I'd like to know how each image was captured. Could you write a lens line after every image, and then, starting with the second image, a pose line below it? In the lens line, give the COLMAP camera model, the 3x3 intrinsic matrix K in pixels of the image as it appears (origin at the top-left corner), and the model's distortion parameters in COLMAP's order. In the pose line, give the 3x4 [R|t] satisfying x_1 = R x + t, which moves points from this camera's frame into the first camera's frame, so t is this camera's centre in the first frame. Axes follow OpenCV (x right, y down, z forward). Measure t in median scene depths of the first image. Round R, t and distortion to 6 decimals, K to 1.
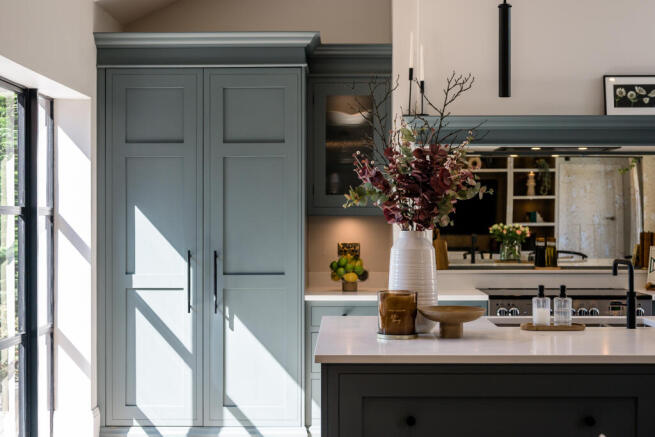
lens RADIAL K [[963.9, 0, 328.9], [0, 963.9, 216.6], [0, 0, 1]] dist [0.026937, 0.000000]
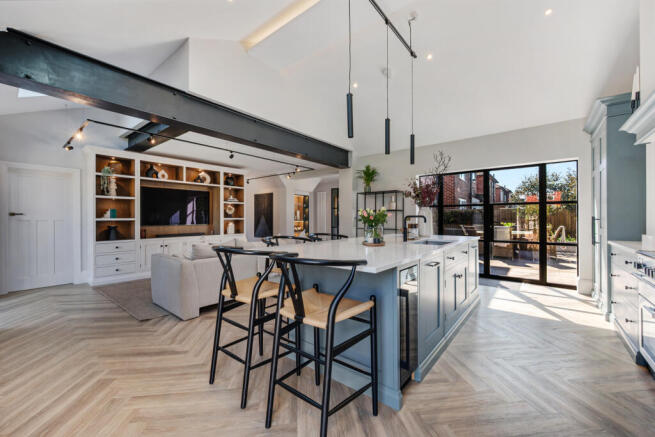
lens RADIAL K [[265.6, 0, 325.9], [0, 265.6, 218.1], [0, 0, 1]] dist [0.004707, 0.000565]
pose [[-0.630545, 0.001857, -0.776150, 0.708826], [0.003799, 0.999993, -0.000693, 0.035615], [0.776143, -0.003385, -0.630548, 0.901080]]
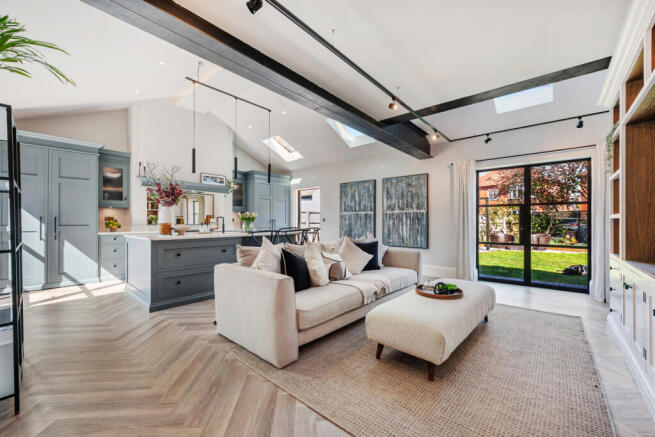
lens RADIAL K [[265.6, 0, 325.9], [0, 265.6, 221.3], [0, 0, 1]] dist [0.004707, 0.000565]
pose [[0.656029, 0.004194, 0.754724, -0.184013], [-0.002677, 0.999991, -0.003230, 0.048007], [-0.754731, 0.000099, 0.656035, -0.064693]]
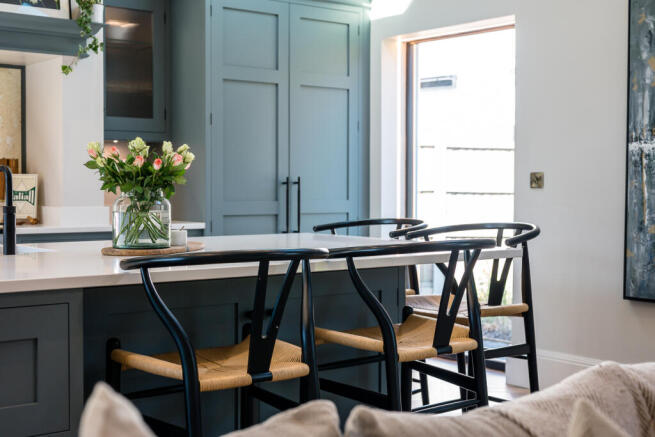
lens RADIAL K [[963.9, 0, 331.1], [0, 963.9, 218.1], [0, 0, 1]] dist [0.026937, 0.000000]
pose [[0.775129, -0.019082, 0.631515, 0.021290], [-0.004605, 0.999347, 0.035848, 0.040803], [-0.631786, -0.030695, 0.774535, 0.173792]]
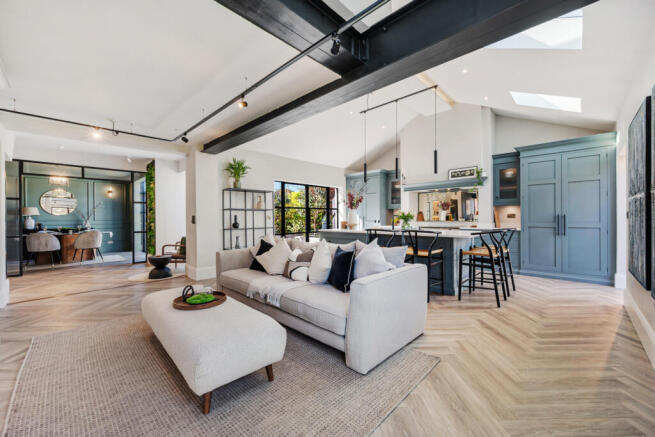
lens RADIAL K [[265.6, 0, 333.5], [0, 265.6, 215.4], [0, 0, 1]] dist [0.004707, 0.000565]
pose [[0.725654, -0.009390, -0.687995, 0.682480], [0.005661, 0.999955, -0.007676, 0.038292], [0.688036, 0.001675, 0.725675, -0.072282]]
